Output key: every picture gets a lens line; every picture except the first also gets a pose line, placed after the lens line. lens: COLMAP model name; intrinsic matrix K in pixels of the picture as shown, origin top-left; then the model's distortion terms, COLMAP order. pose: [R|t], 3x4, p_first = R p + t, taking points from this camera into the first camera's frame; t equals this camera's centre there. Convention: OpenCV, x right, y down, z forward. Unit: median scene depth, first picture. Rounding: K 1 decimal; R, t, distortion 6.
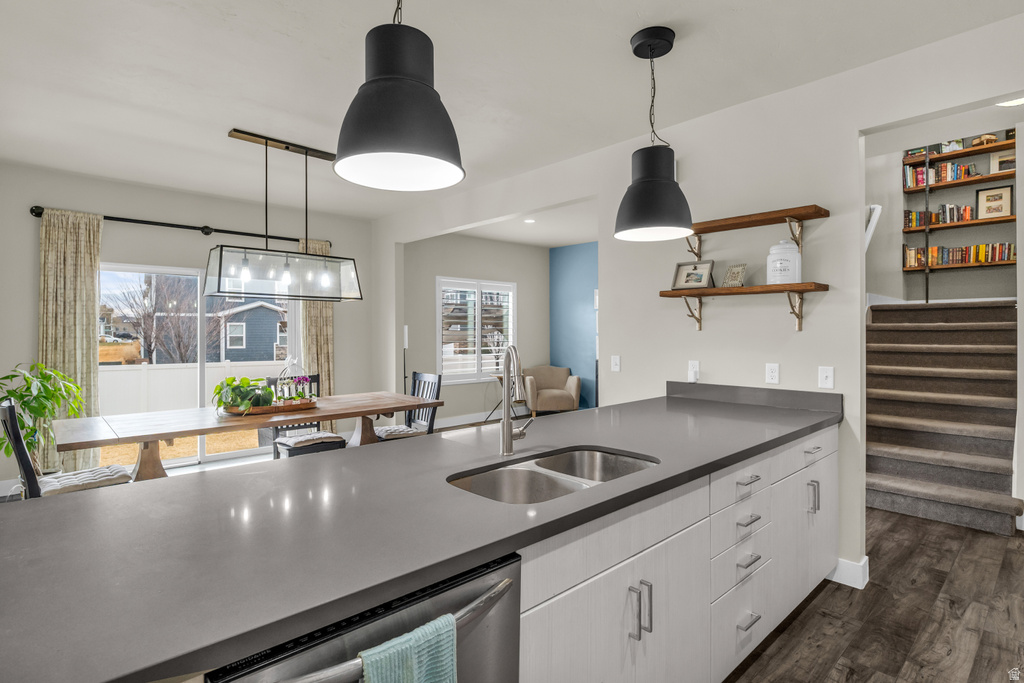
lens RADIAL K [[521.5, 0, 516.3], [0, 521.5, 332.3], [0, 0, 1]] dist [-0.002184, 0.000050]
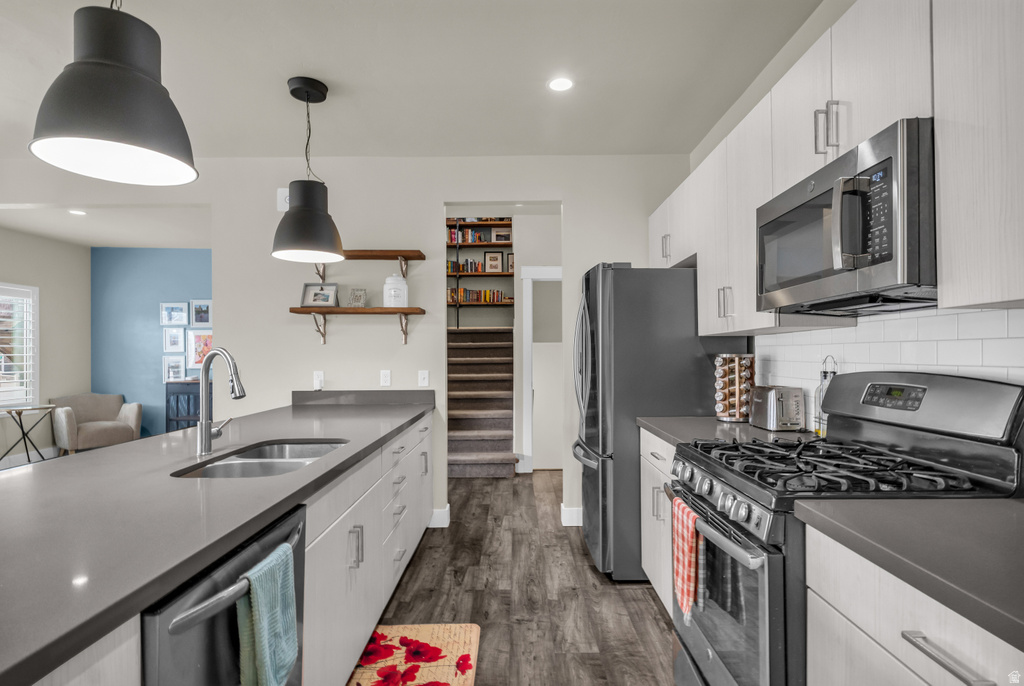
lens RADIAL K [[521.5, 0, 516.9], [0, 521.5, 351.4], [0, 0, 1]] dist [-0.002356, -0.000666]
pose [[0.683128, 0.001045, 0.730298, -0.197583], [0.006012, 0.999957, -0.007054, 0.023794], [-0.730274, 0.009209, 0.683092, -0.087698]]
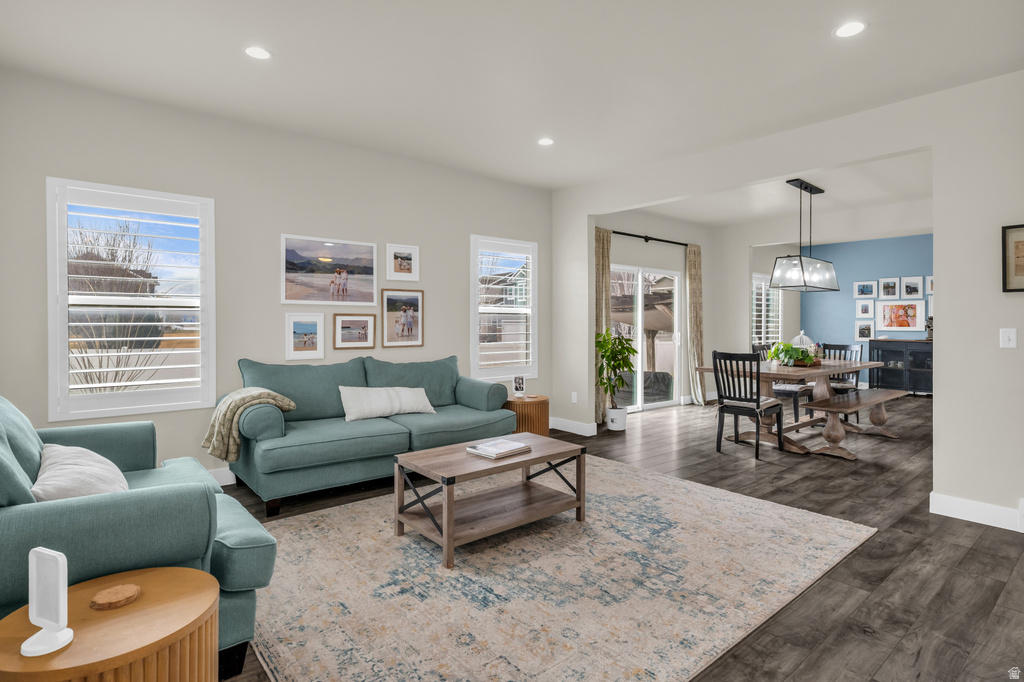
lens RADIAL K [[533.2, 0, 512.4], [0, 533.2, 323.0], [0, 0, 1]] dist [-0.000304, 0.000288]
pose [[0.998640, 0.005847, -0.051810, -1.391450], [-0.005730, 0.999981, 0.002418, 0.034210], [0.051823, -0.002118, 0.998654, -0.644448]]
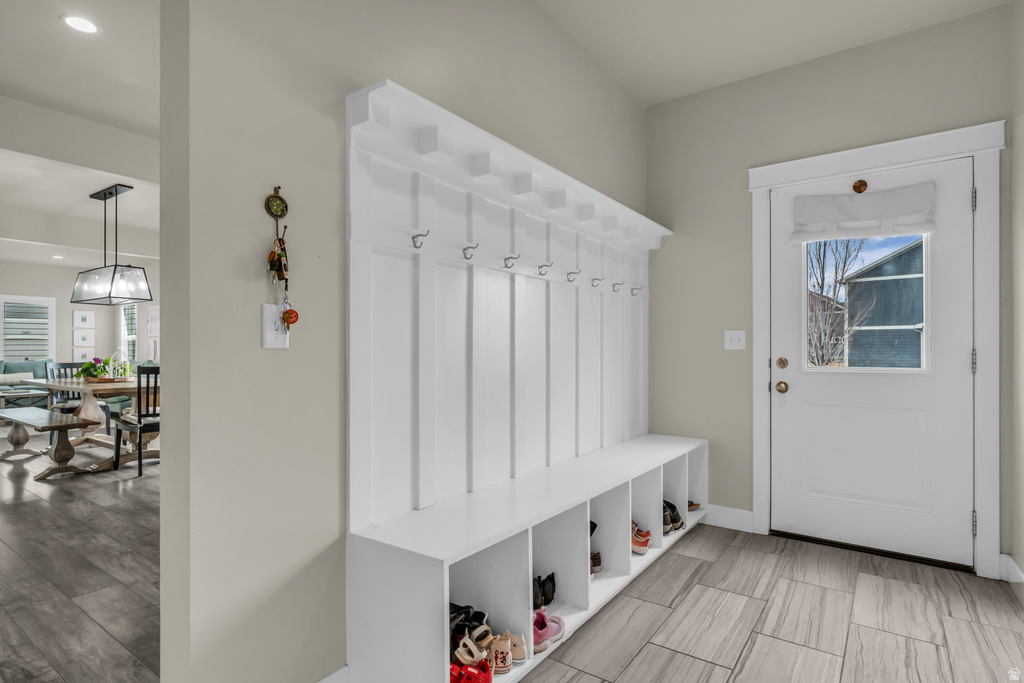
lens RADIAL K [[528.6, 0, 512.0], [0, 528.6, 341.5], [0, 0, 1]] dist [-0.001286, -0.000206]
pose [[0.190281, -0.011403, -0.981664, 1.337250], [-0.000048, 0.999932, -0.011625, 0.065310], [0.981730, 0.002259, 0.190267, 2.094808]]
